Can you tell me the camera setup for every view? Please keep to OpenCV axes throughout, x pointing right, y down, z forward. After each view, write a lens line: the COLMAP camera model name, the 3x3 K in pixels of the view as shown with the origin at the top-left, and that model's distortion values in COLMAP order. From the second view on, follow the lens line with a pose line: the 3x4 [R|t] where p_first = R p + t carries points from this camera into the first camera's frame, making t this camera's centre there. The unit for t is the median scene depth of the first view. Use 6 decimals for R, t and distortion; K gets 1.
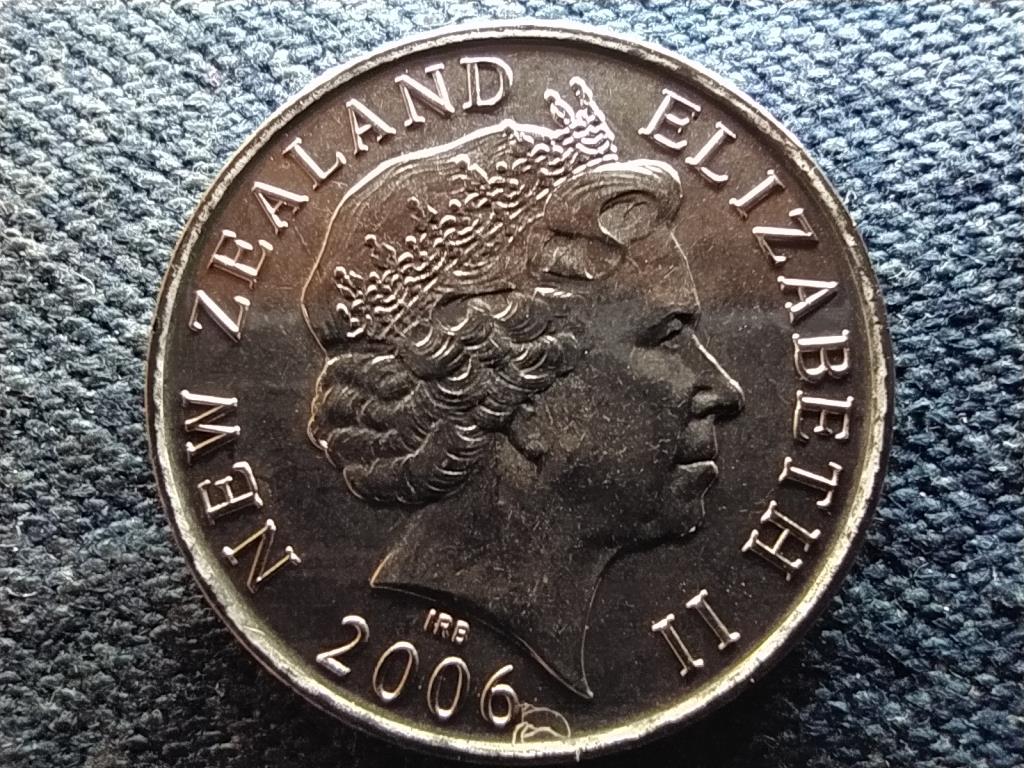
lens RADIAL K [[622.7, 0, 523.0], [0, 622.7, 420.6], [0, 0, 1]] dist [-0.002496, -0.020416]
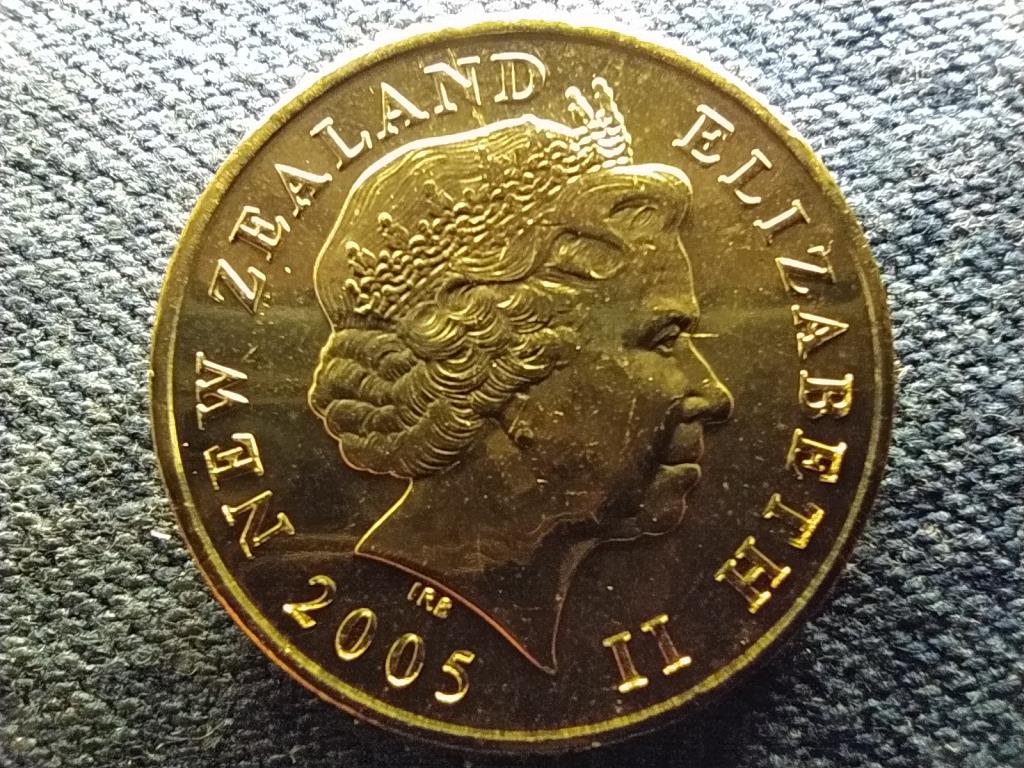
lens RADIAL K [[622.7, 0, 522.1], [0, 622.7, 399.4], [0, 0, 1]] dist [-0.002496, -0.020416]
pose [[0.999575, 0.028779, 0.004631, 0.024389], [-0.028692, 0.999428, -0.017886, -0.498376], [-0.005143, 0.017746, 0.999829, -0.067392]]
